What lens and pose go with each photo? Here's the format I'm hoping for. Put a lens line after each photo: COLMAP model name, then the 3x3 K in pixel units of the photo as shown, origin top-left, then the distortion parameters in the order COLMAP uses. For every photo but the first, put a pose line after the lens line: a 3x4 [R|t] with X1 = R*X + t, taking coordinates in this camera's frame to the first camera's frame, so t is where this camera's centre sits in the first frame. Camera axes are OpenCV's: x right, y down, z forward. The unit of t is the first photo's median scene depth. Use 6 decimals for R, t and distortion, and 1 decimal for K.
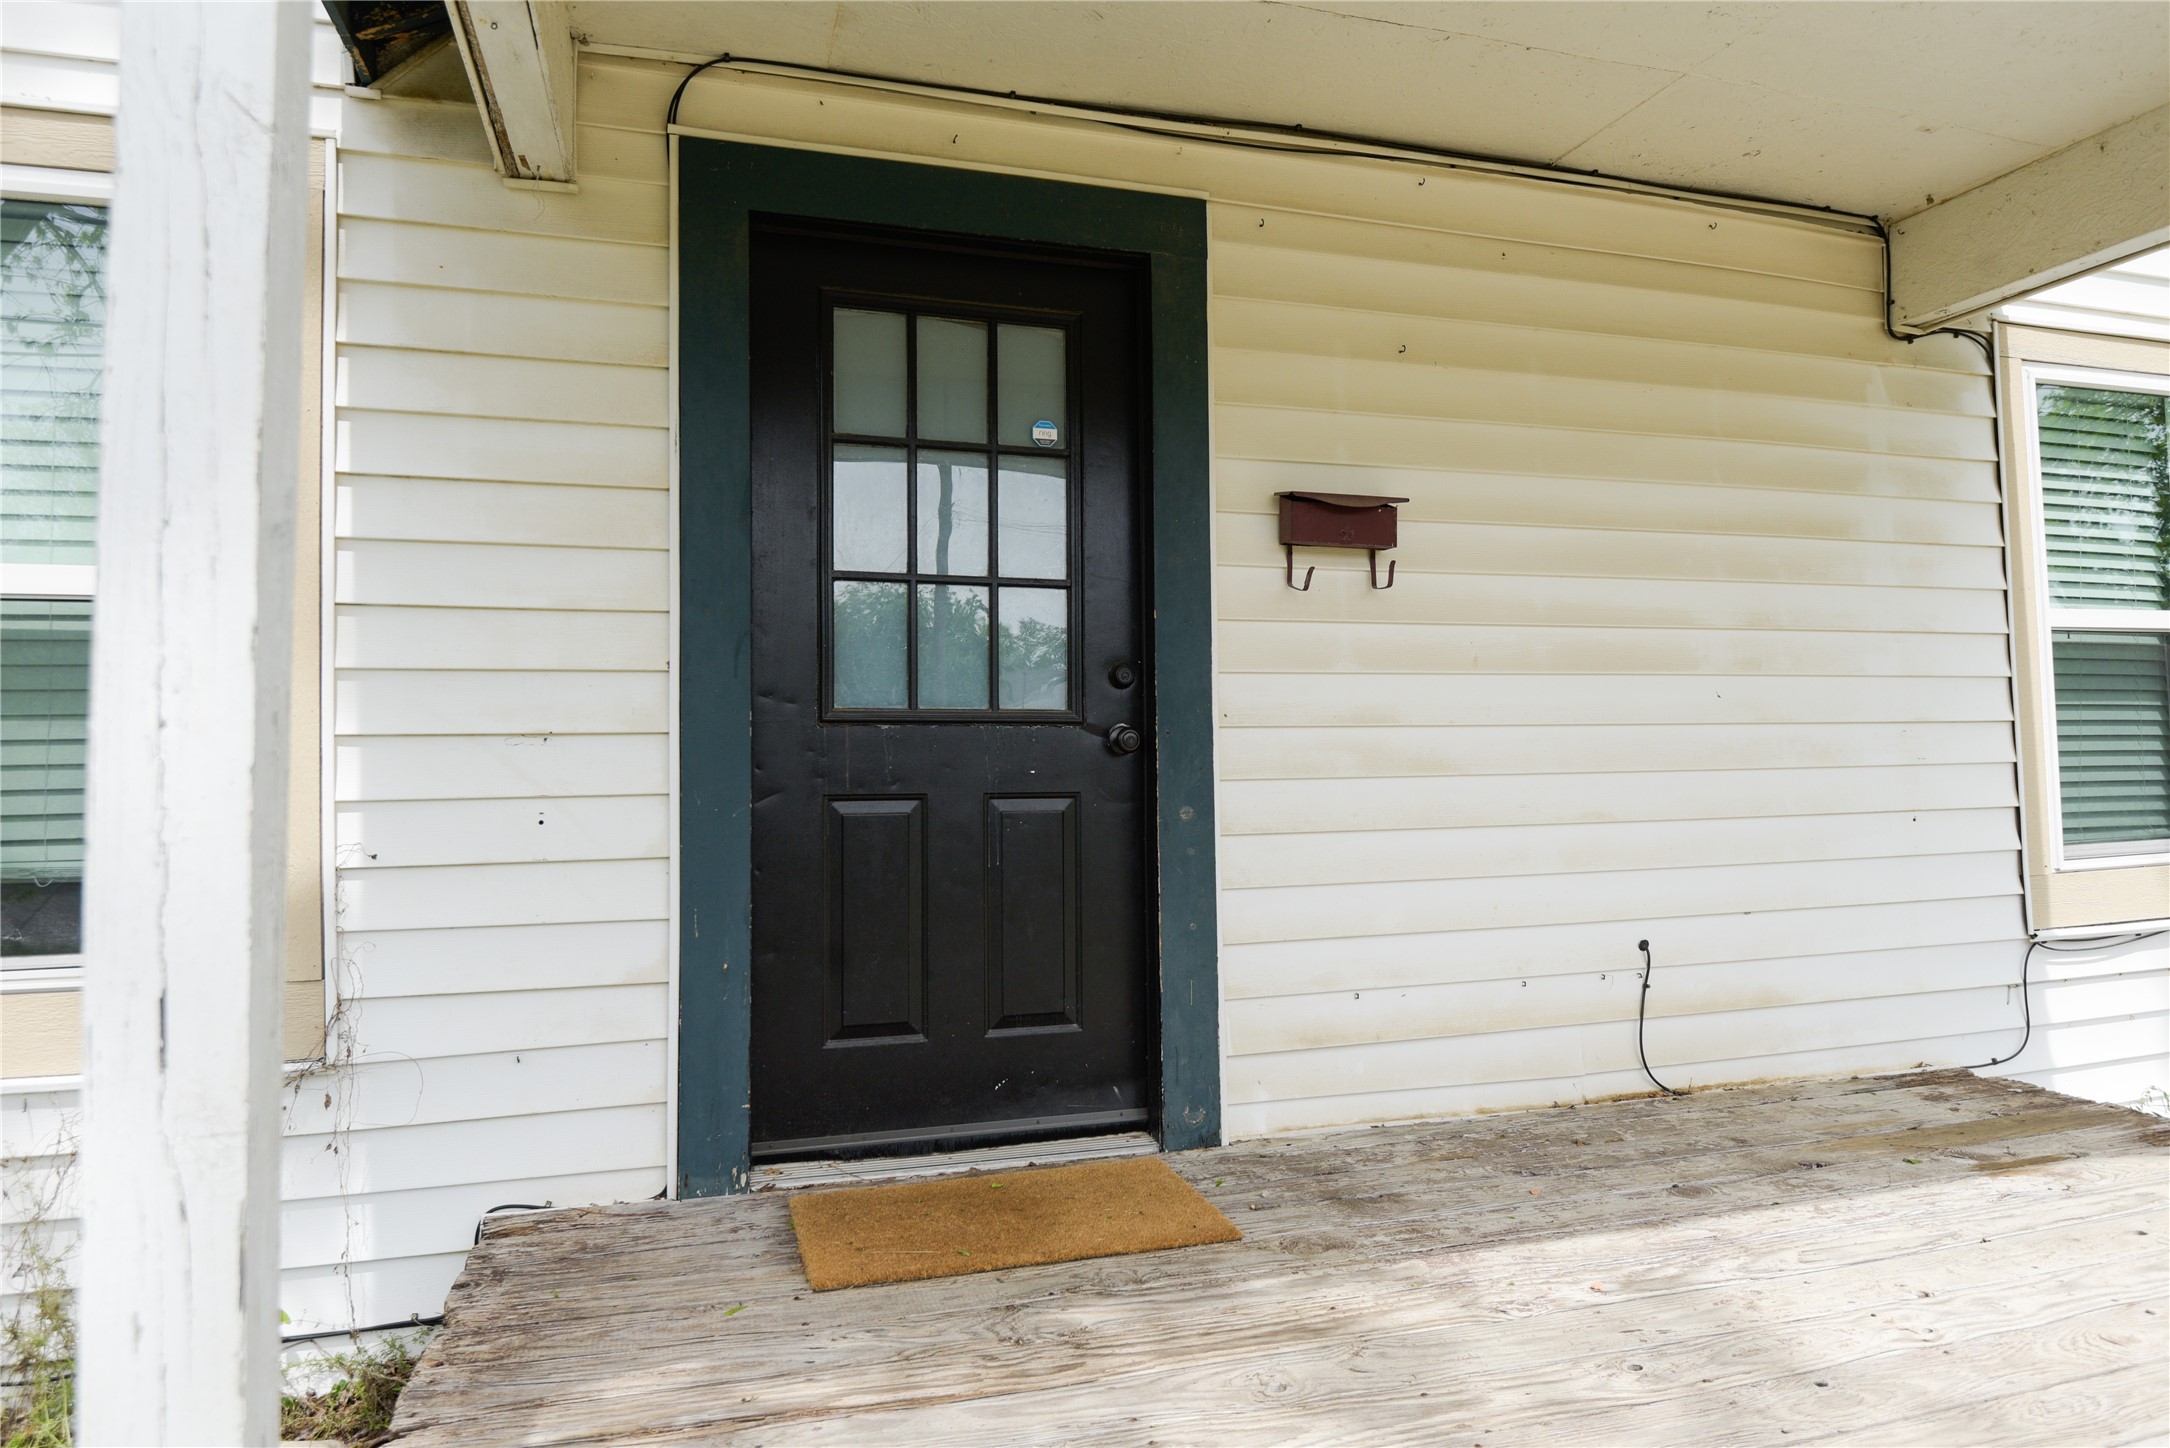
lens RADIAL K [[1286.6, 0, 1093.8], [0, 1286.6, 718.4], [0, 0, 1]] dist [-0.002697, -0.000131]
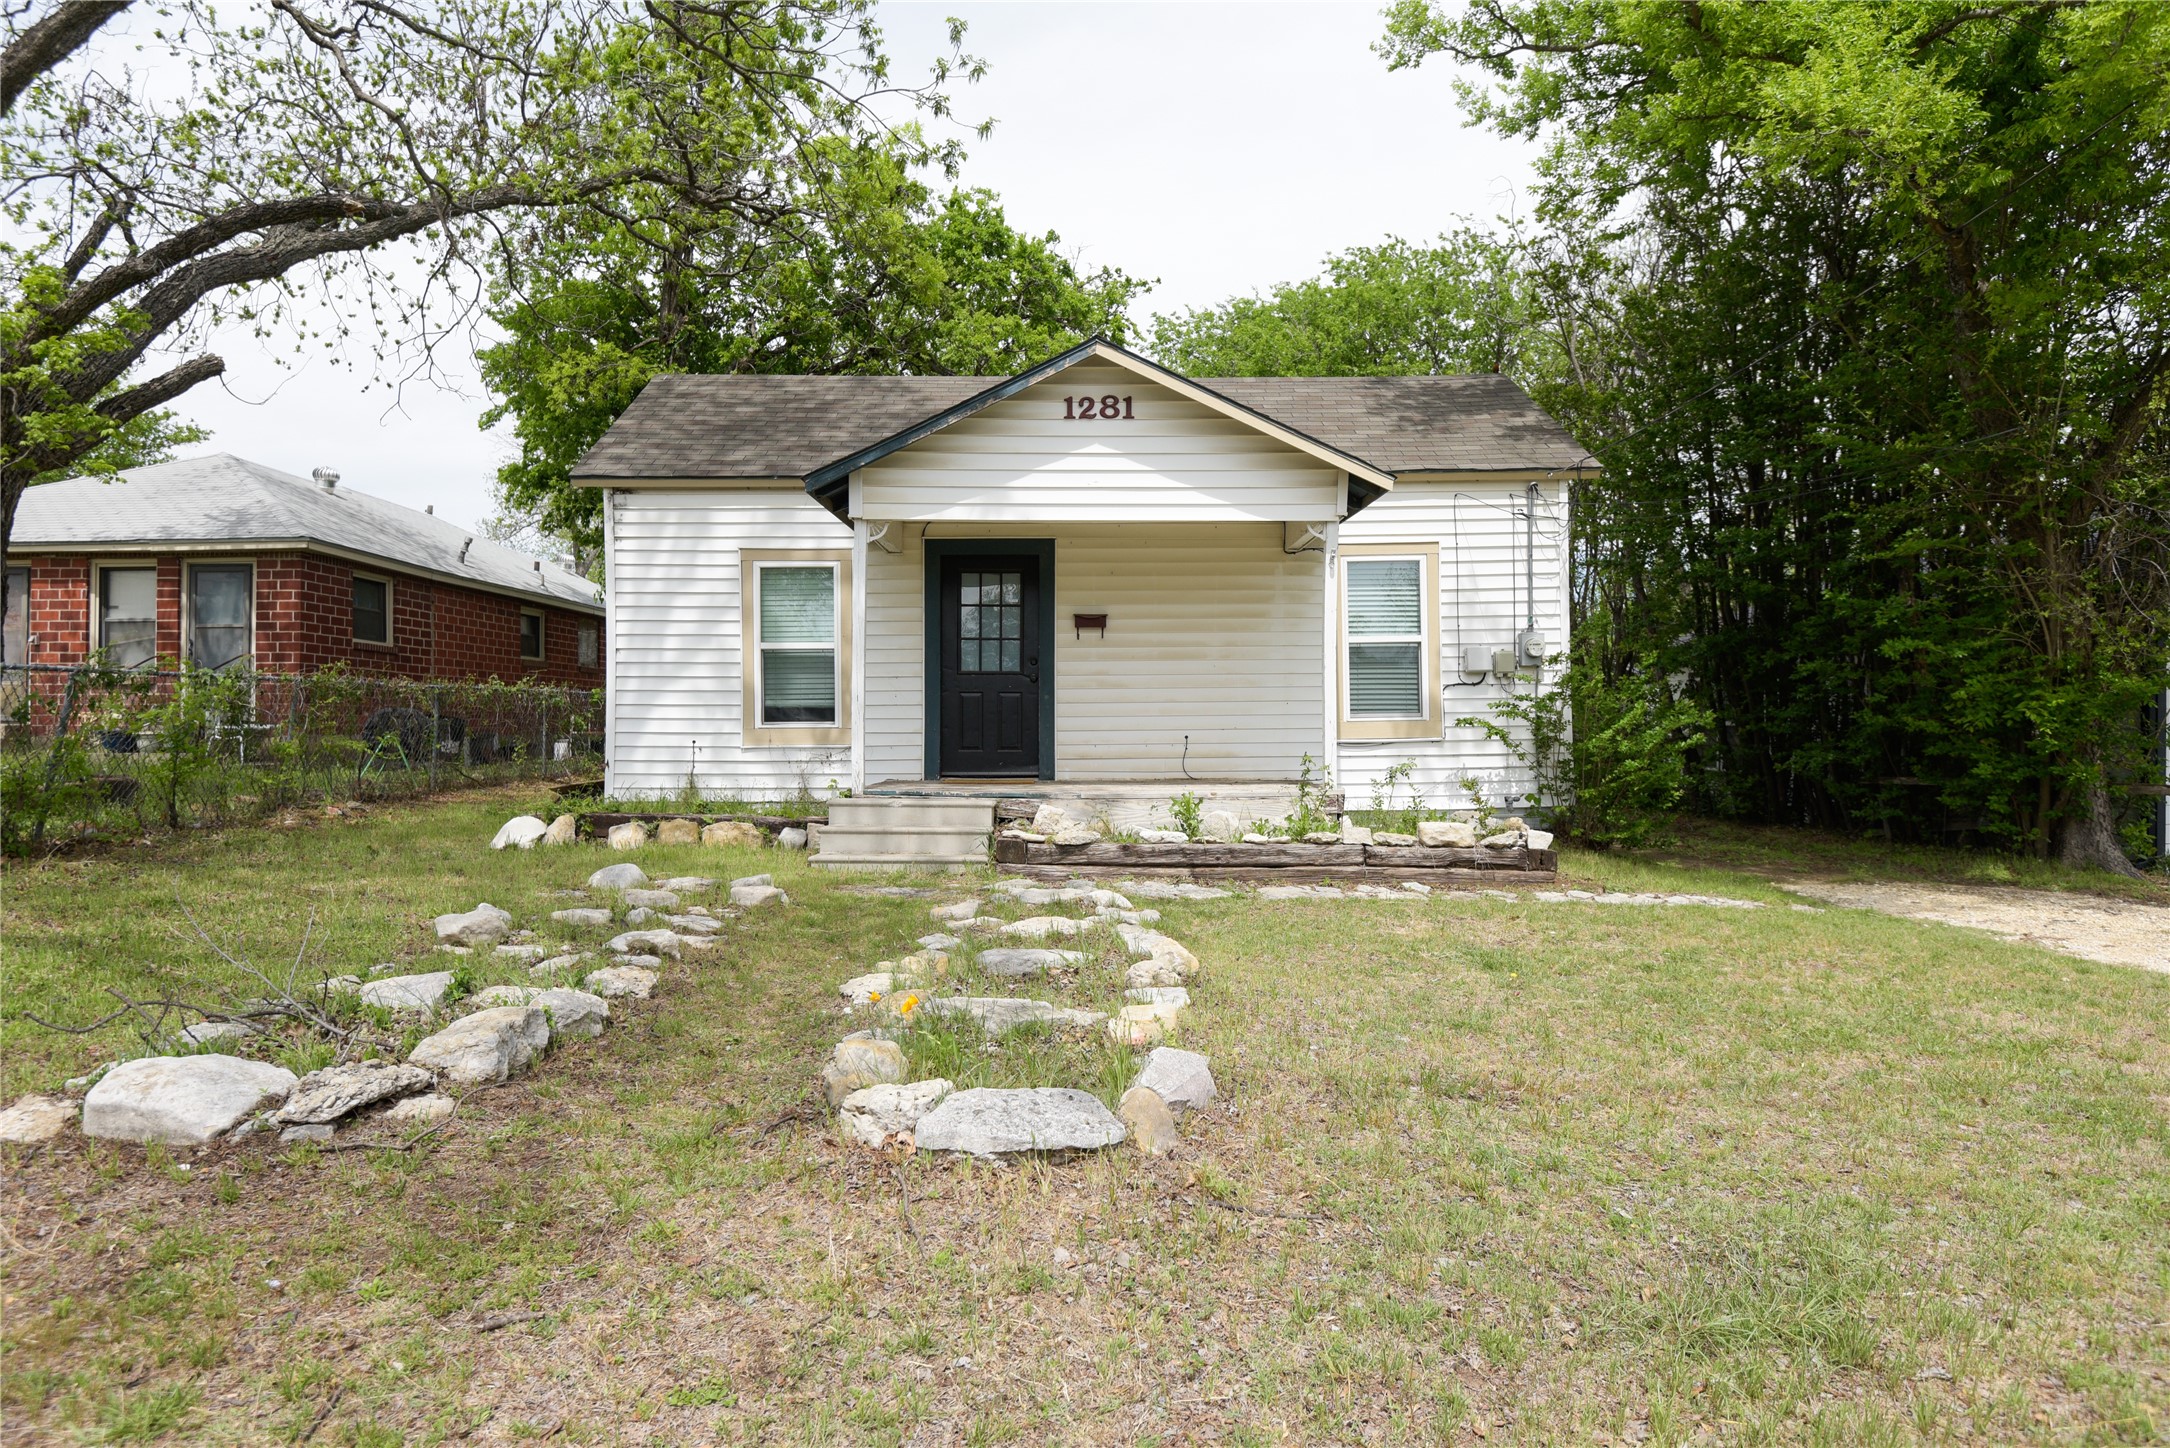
lens RADIAL K [[1198.2, 0, 1084.5], [0, 1198.2, 727.2], [0, 0, 1]] dist [-0.006198, -0.001036]
pose [[0.960412, 0.006106, -0.278516, 1.173011], [0.001884, 0.999595, 0.028412, 0.060488], [0.278576, -0.027812, 0.960011, -2.430062]]
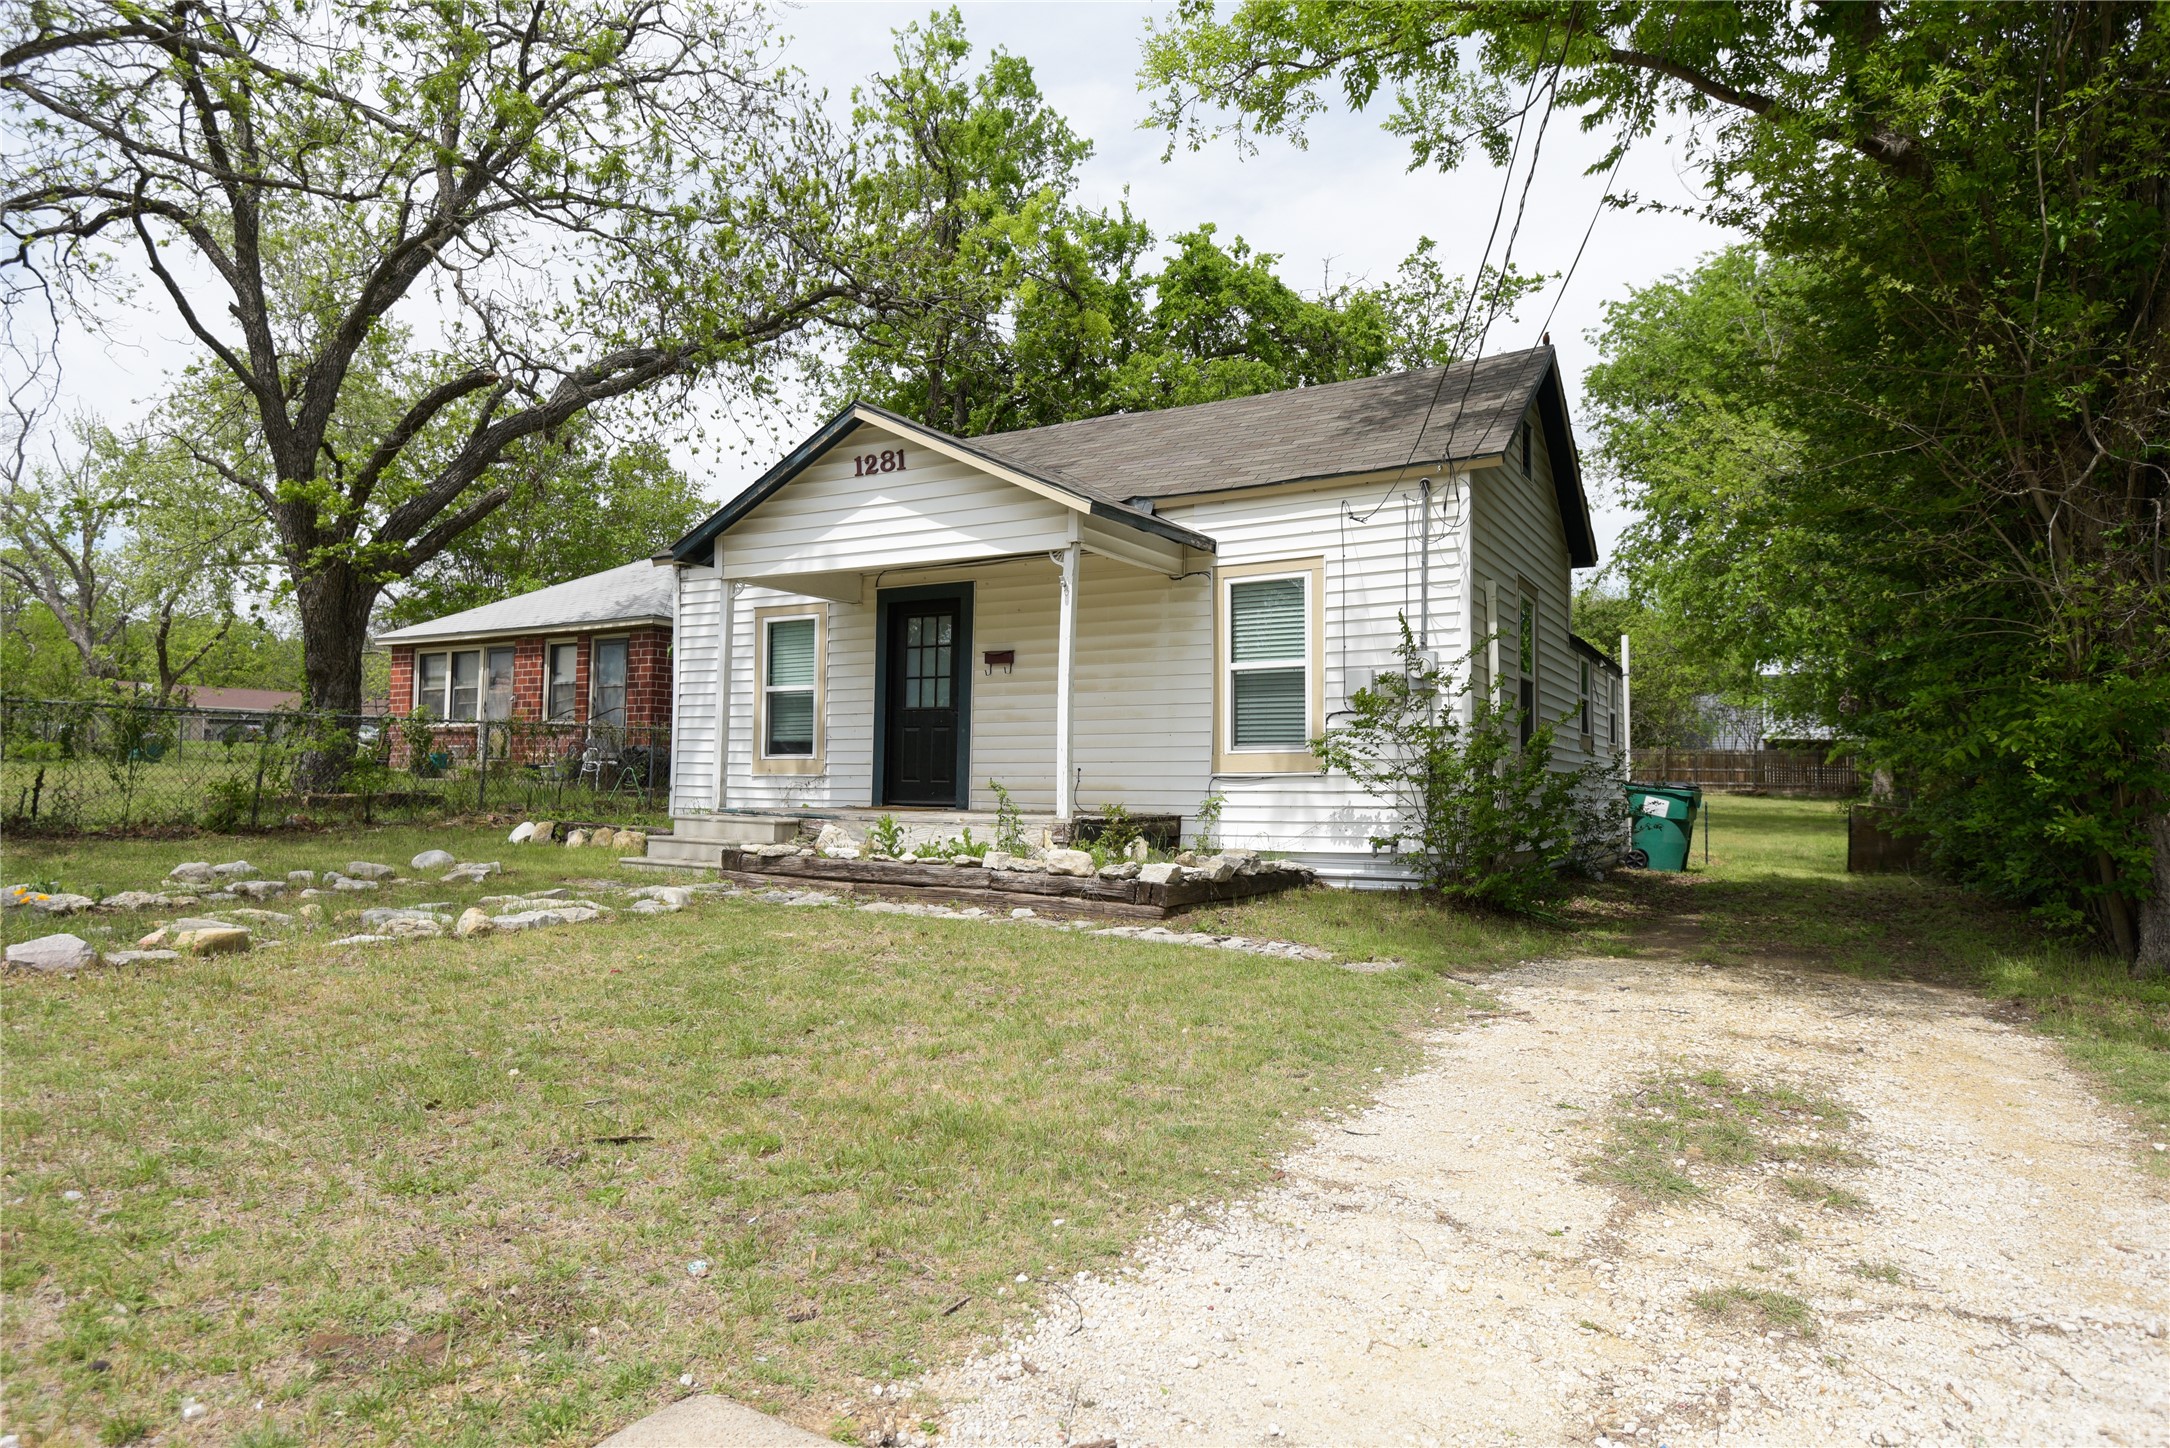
lens RADIAL K [[1286.6, 0, 1083.6], [0, 1286.6, 717.7], [0, 0, 1]] dist [-0.002697, -0.000131]
pose [[0.686971, -0.020713, -0.726389, 3.271734], [0.004344, 0.999693, -0.024398, 0.131800], [0.726672, 0.013605, 0.686850, -1.538387]]
